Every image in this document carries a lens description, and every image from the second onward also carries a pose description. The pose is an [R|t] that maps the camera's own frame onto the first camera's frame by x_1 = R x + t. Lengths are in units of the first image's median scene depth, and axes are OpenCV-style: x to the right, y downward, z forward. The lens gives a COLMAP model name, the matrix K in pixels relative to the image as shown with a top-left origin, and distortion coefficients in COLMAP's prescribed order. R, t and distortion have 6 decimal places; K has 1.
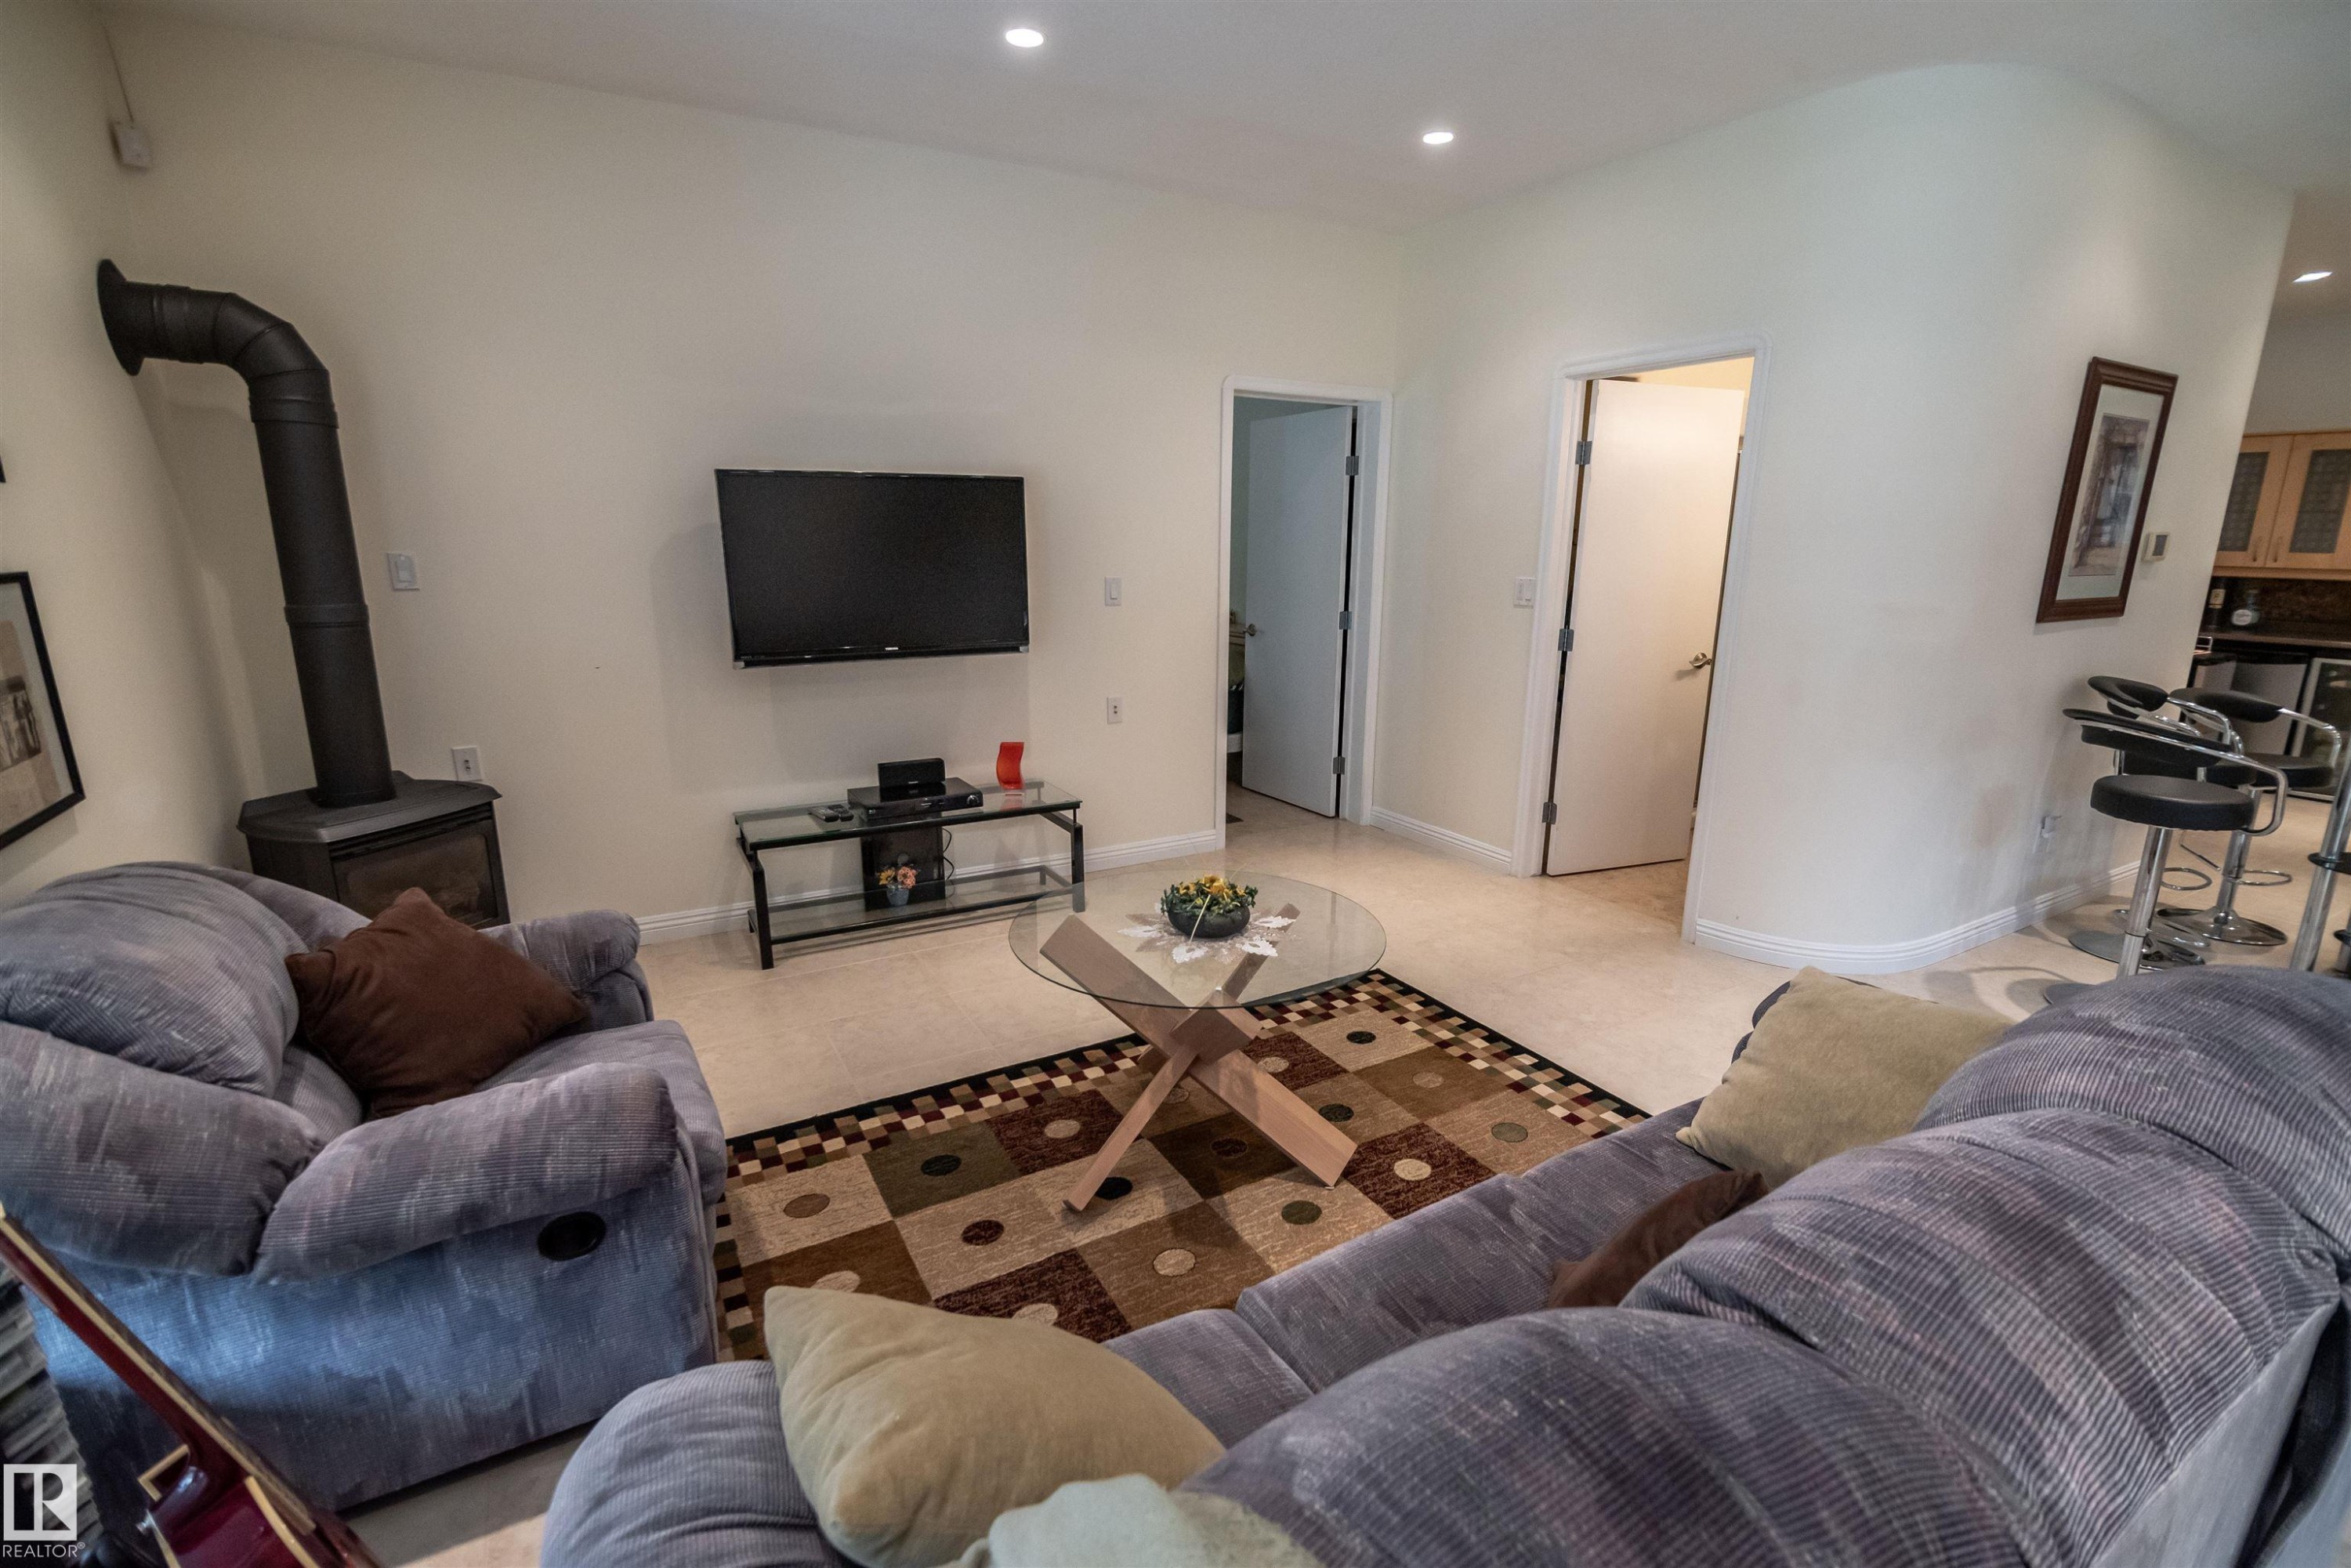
lens RADIAL K [[1043.5, 0, 1170.0], [0, 1043.5, 801.1], [0, 0, 1]] dist [-0.015412, 0.000022]
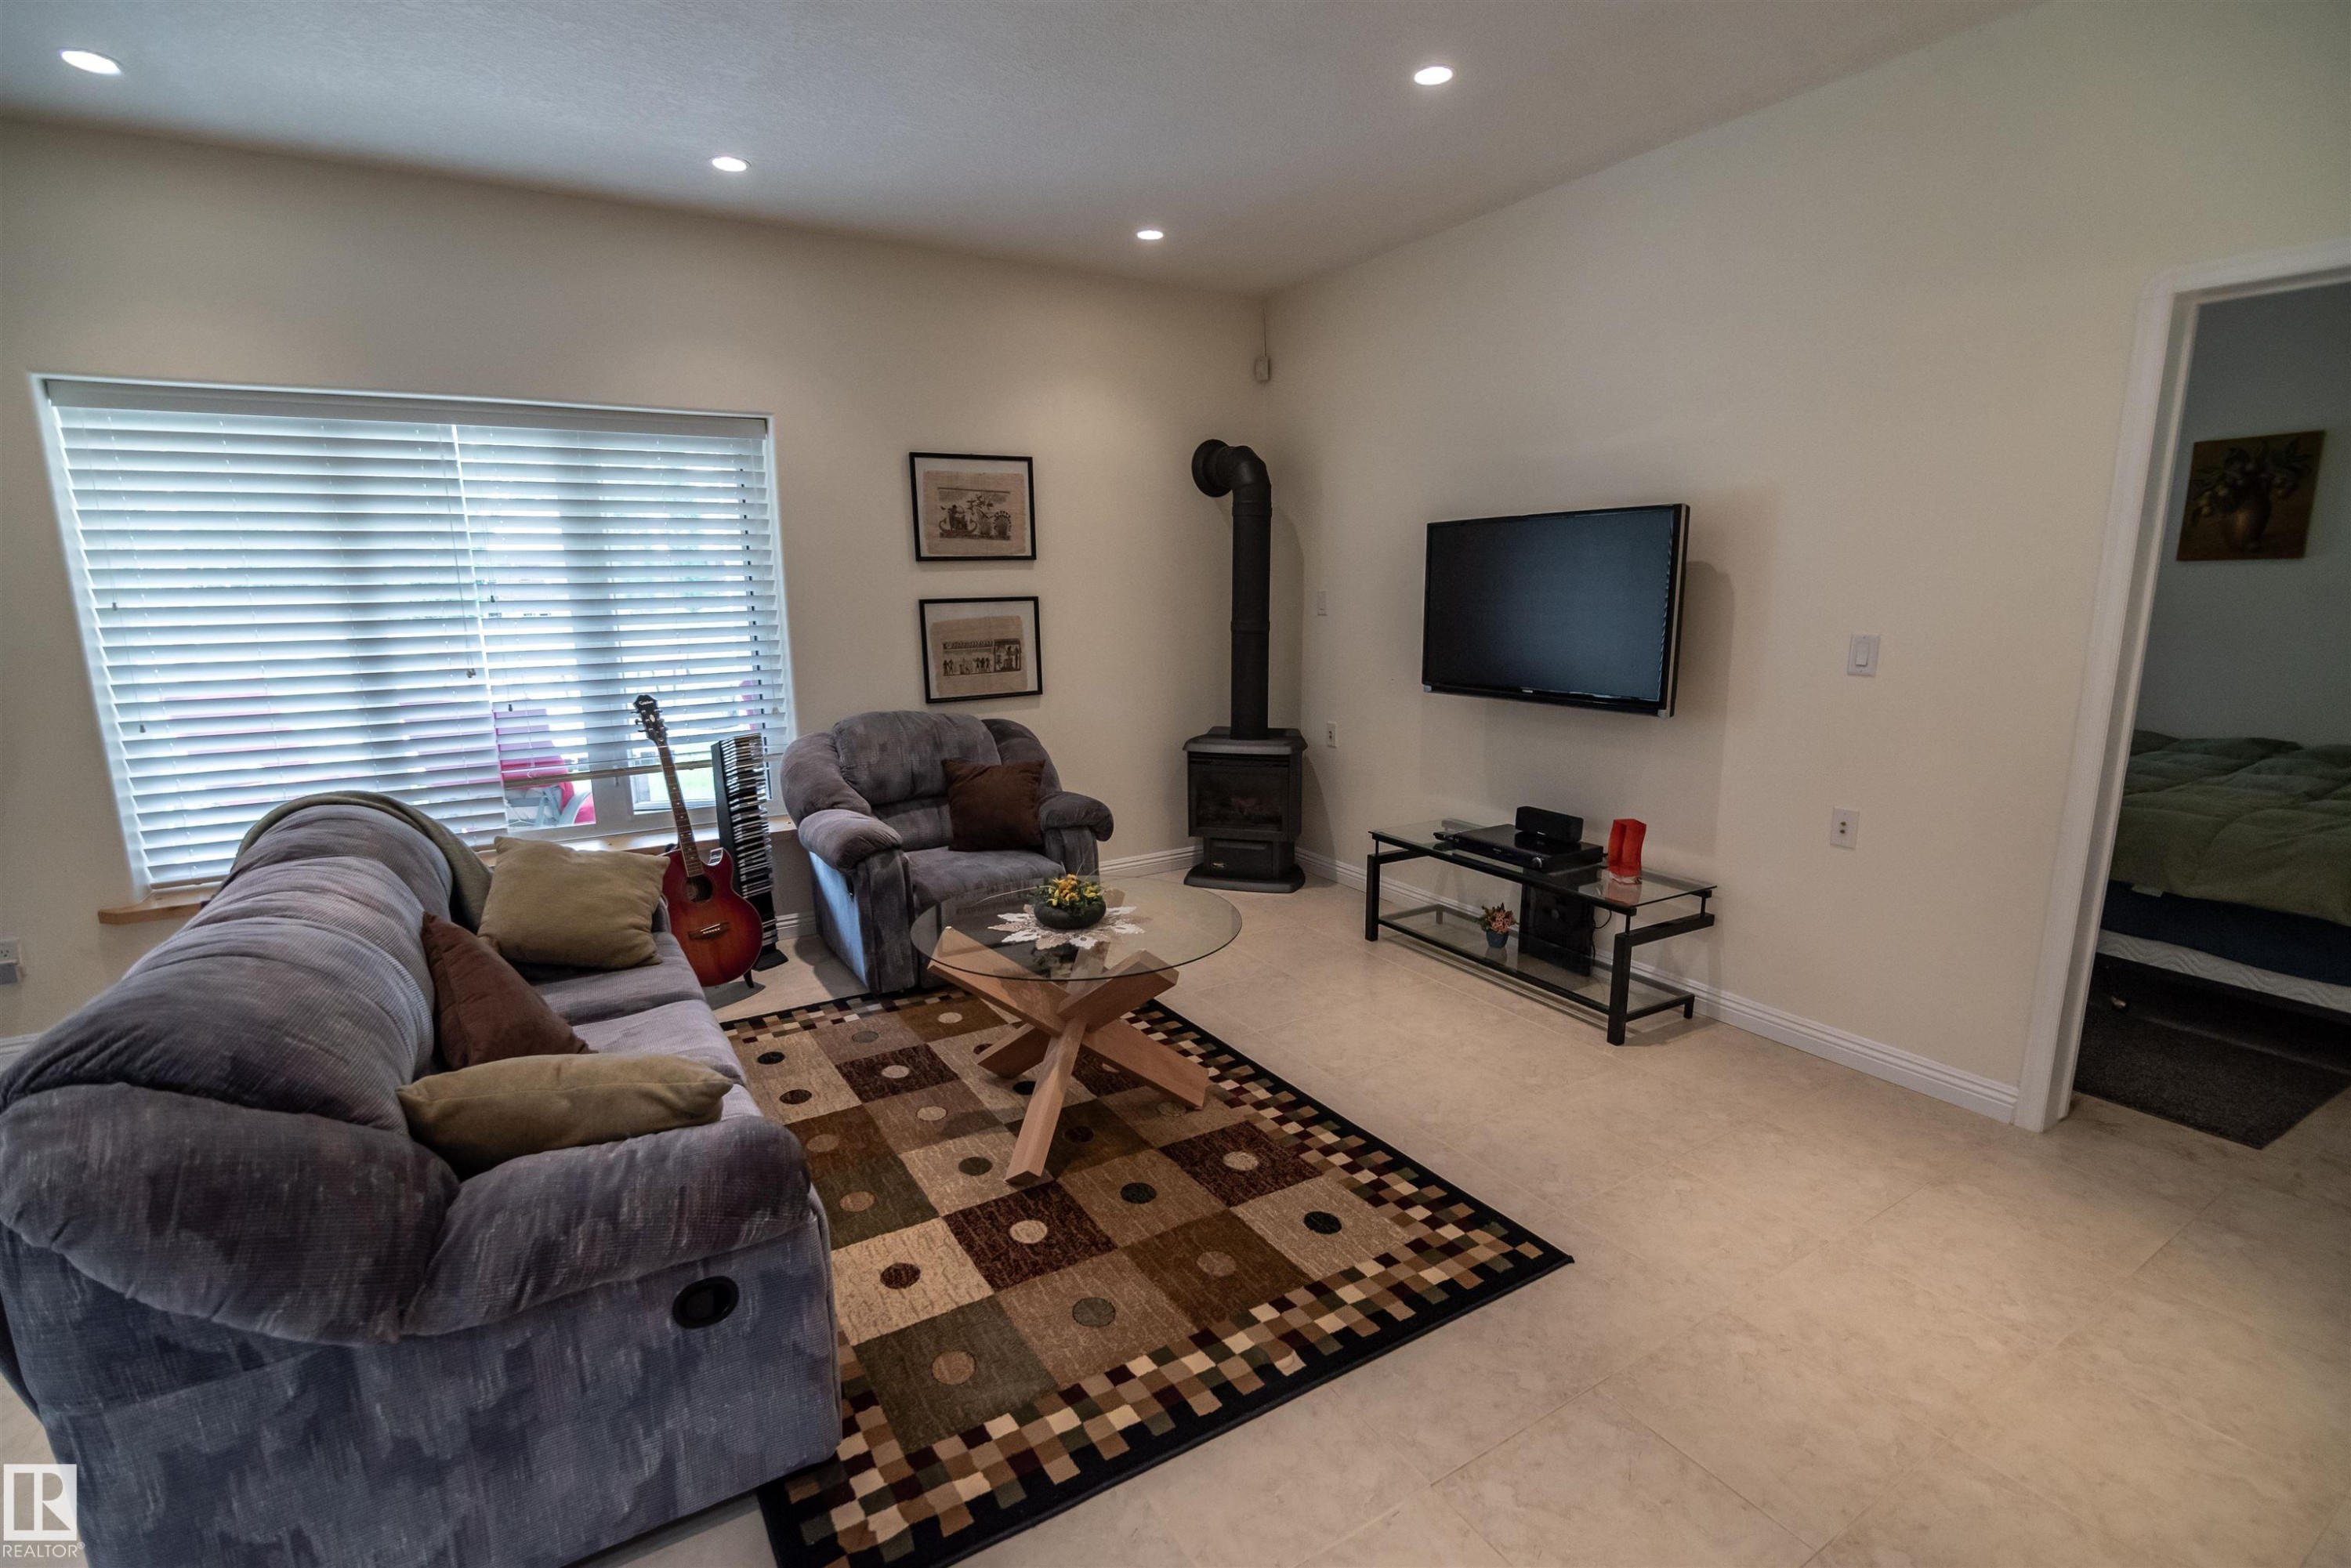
lens RADIAL K [[1058.7, 0, 1171.2], [0, 1058.7, 796.8], [0, 0, 1]] dist [-0.017286, -0.000375]
pose [[0.029994, 0.194546, -0.980435, 0.881164], [-0.238105, 0.954030, 0.182023, -0.187363], [0.970776, 0.227987, 0.074937, 0.762007]]
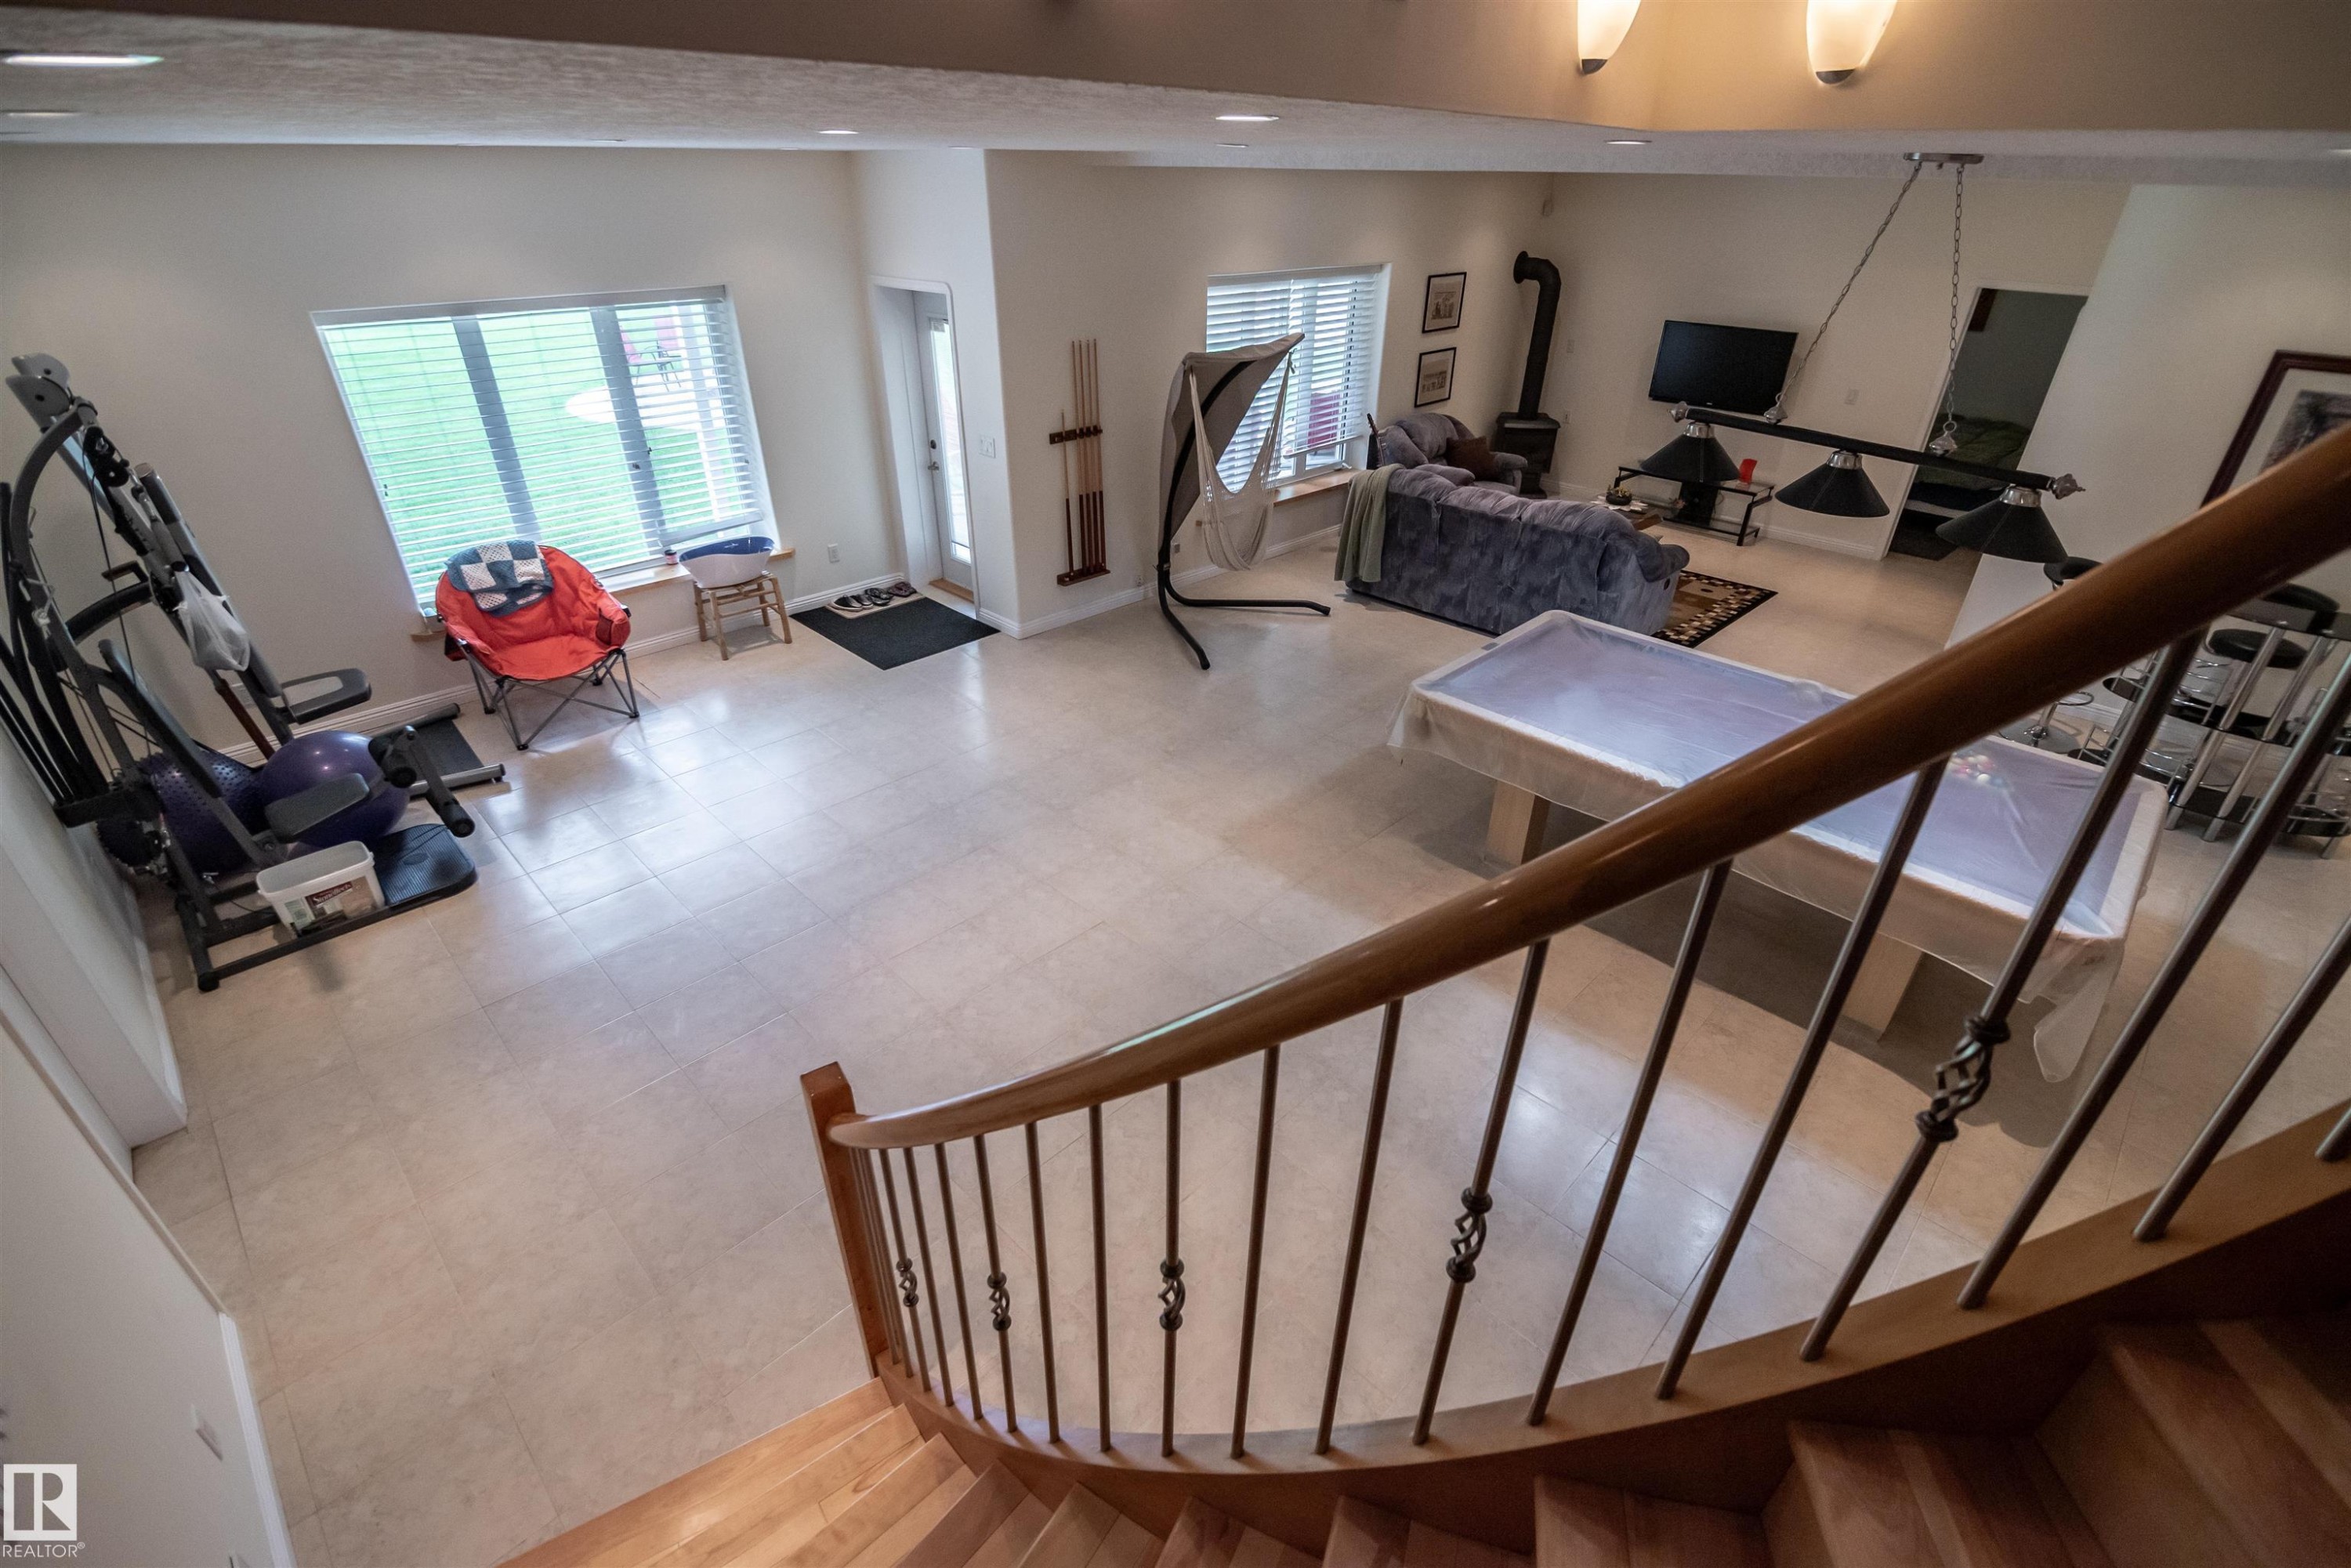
lens RADIAL K [[1058.7, 0, 1171.2], [0, 1058.7, 796.8], [0, 0, 1]] dist [-0.017286, -0.000375]
pose [[0.266845, 0.489960, -0.829899, 2.218676], [-0.247993, 0.867035, 0.432145, -0.124612], [0.931286, 0.090494, 0.352870, -1.084067]]
